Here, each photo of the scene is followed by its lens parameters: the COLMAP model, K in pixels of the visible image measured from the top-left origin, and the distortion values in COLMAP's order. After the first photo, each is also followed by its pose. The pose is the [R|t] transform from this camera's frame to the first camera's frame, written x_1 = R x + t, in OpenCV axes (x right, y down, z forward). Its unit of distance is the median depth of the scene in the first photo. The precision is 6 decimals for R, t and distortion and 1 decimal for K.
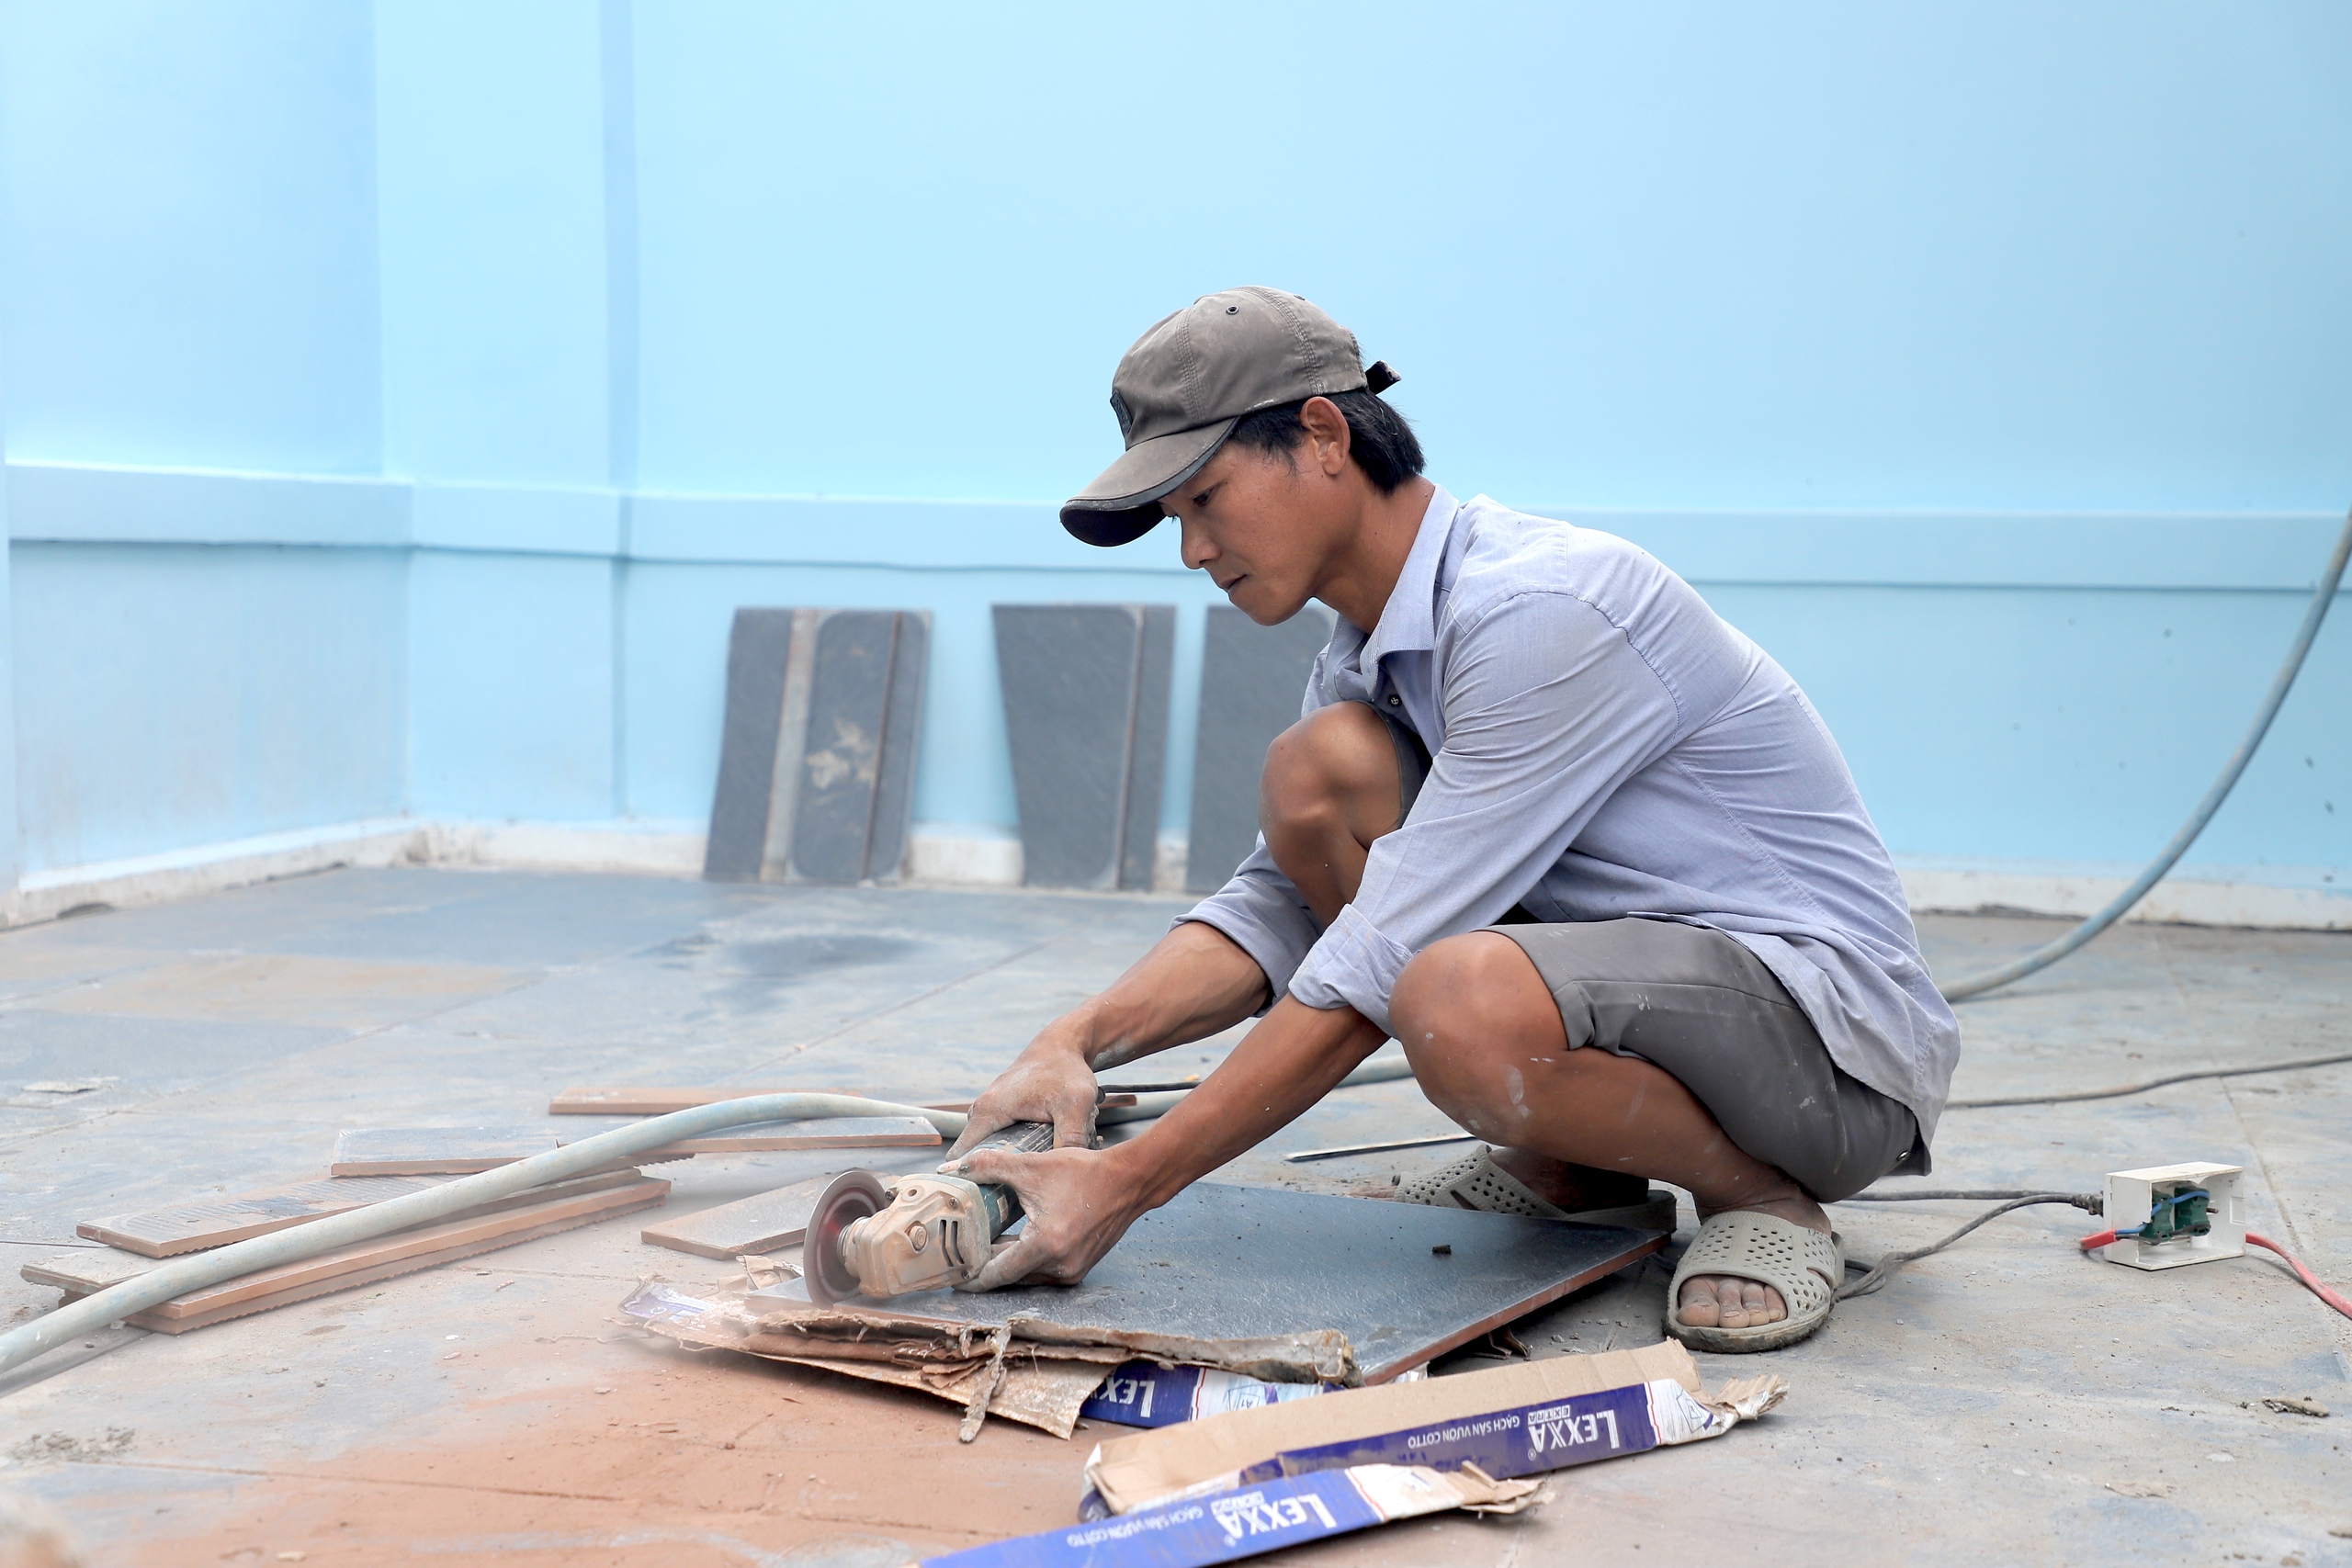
lens RADIAL K [[3224.2, 0, 1176.0], [0, 3224.2, 784.0], [0, 0, 1]] dist [0.150711, 0.049894]
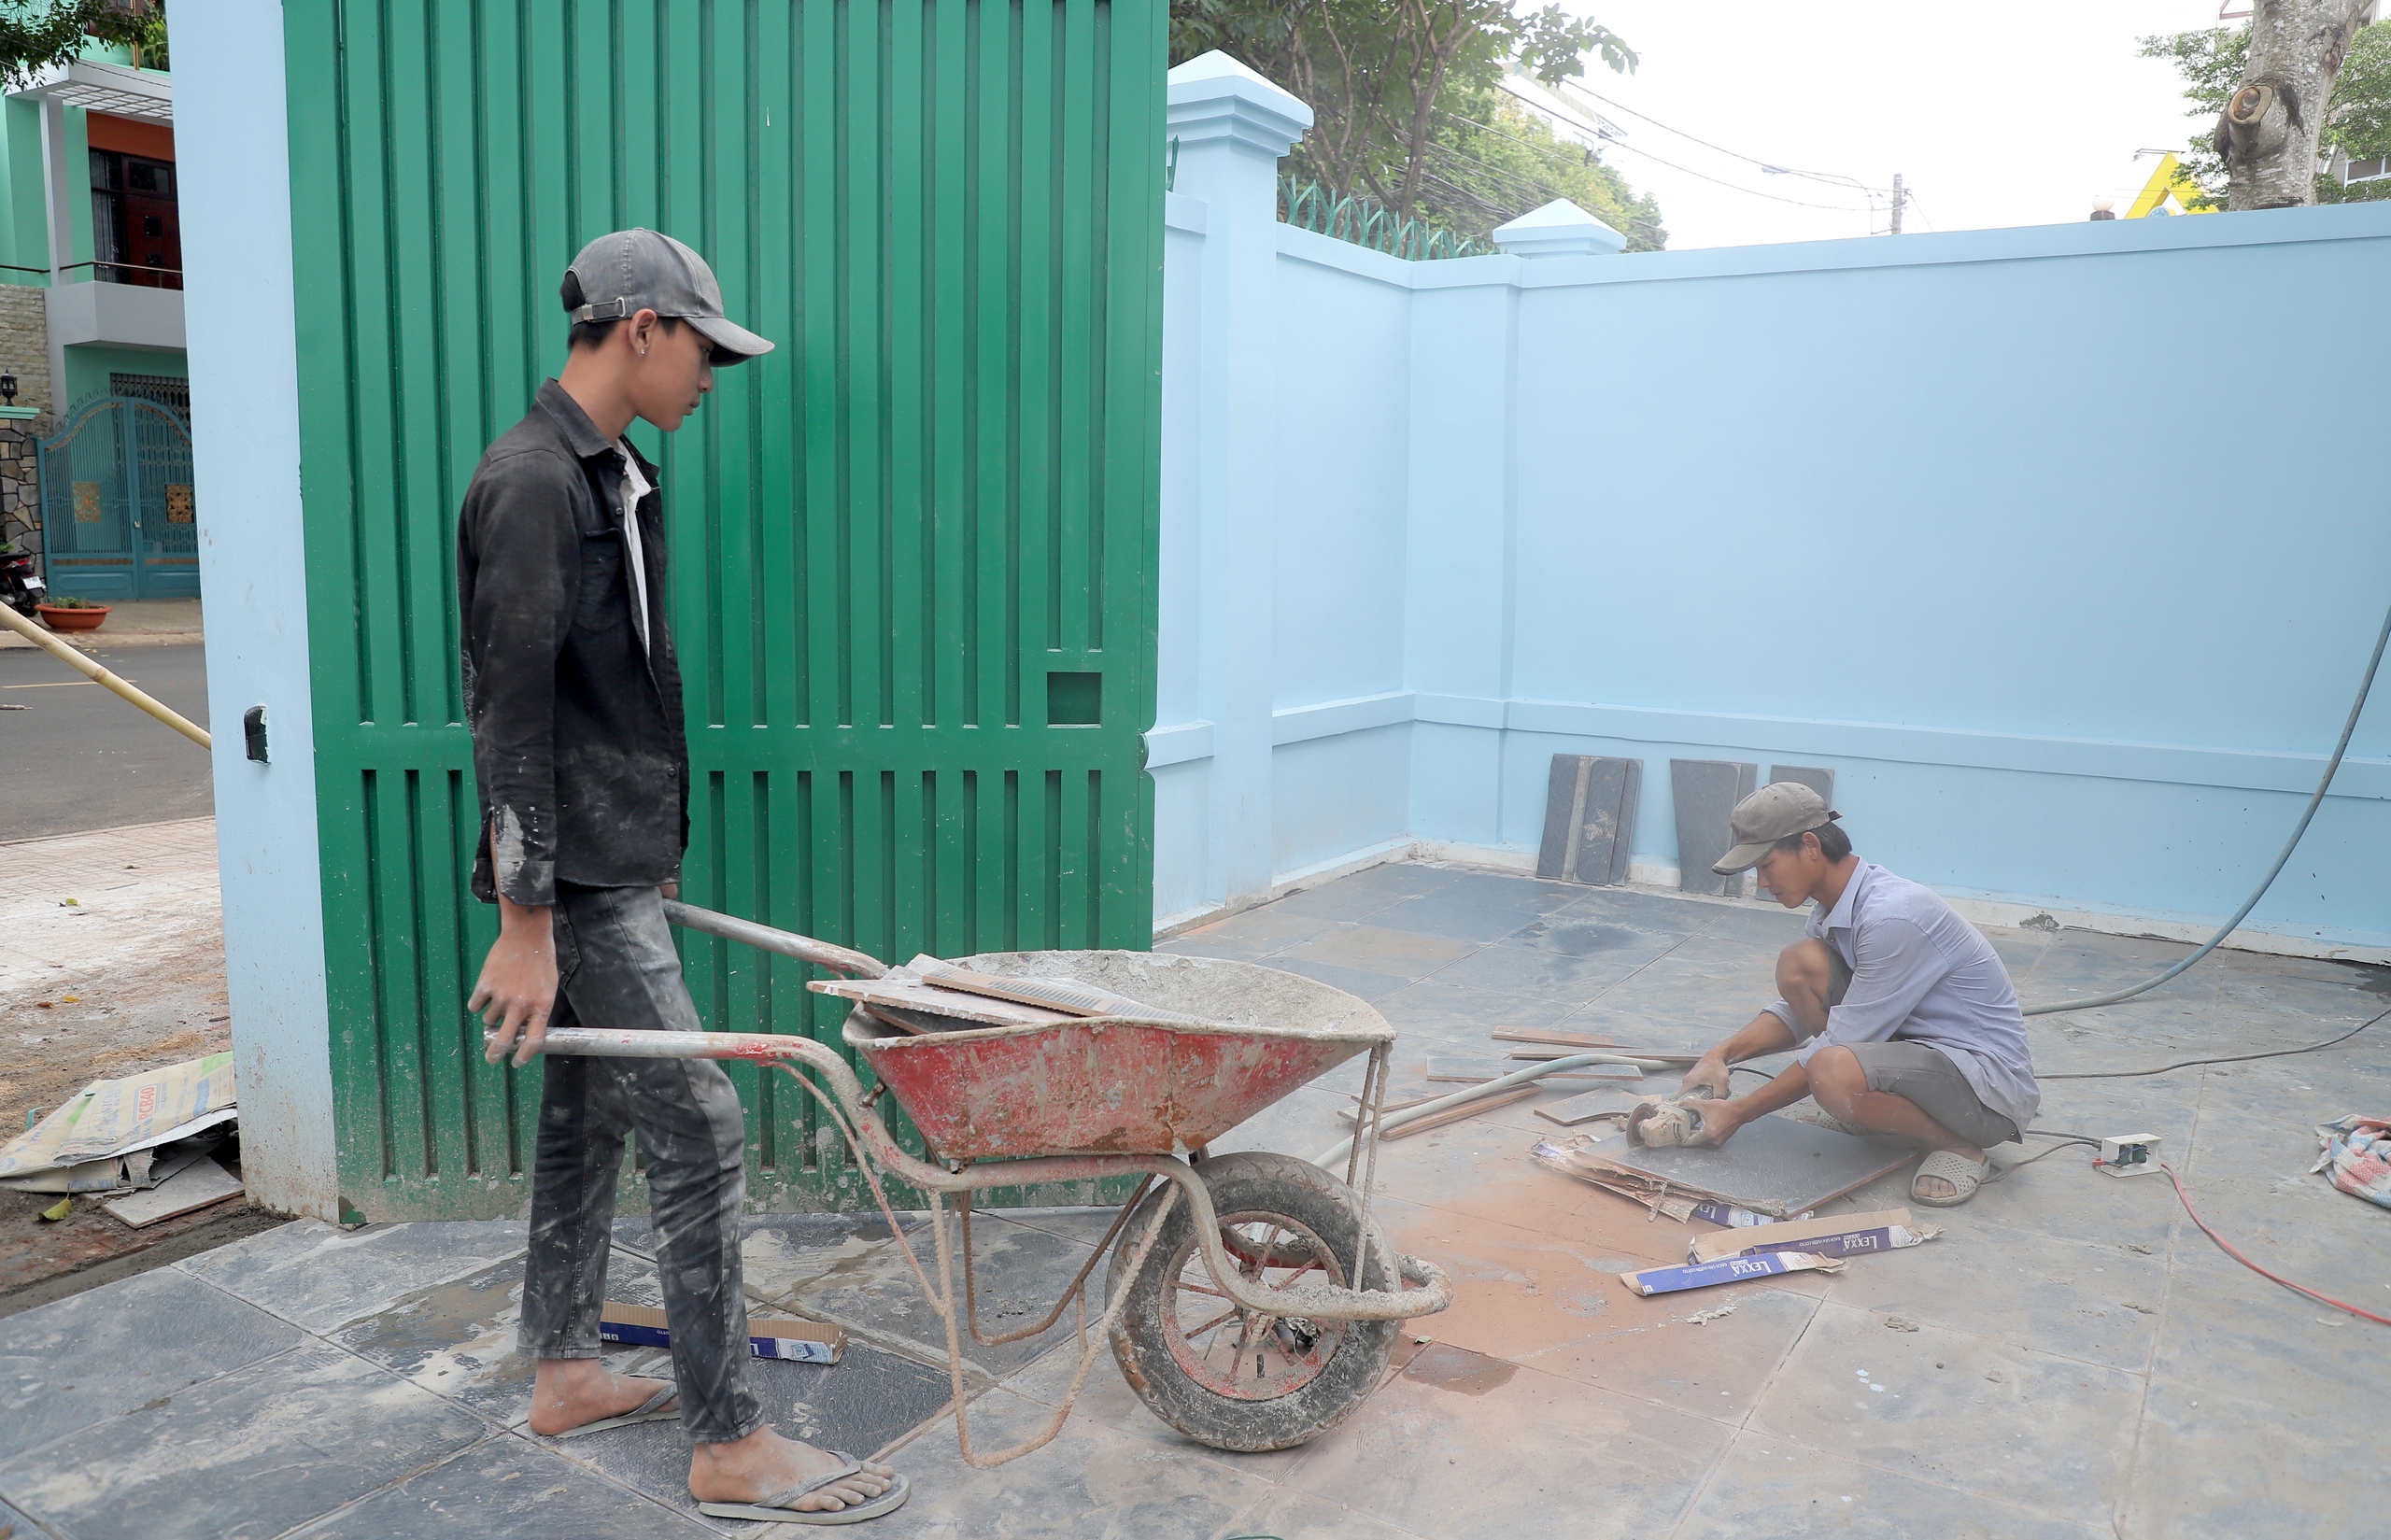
lens RADIAL K [[1732.1, 0, 1195.5], [0, 1732.1, 770.0], [0, 0, 1]] dist [-0.036679, -0.000912]
pose [[0.947939, 0.036271, -0.316379, 0.013163], [-0.021039, 0.998455, 0.051431, -0.144884], [0.317756, -0.042097, 0.947238, -0.320067]]
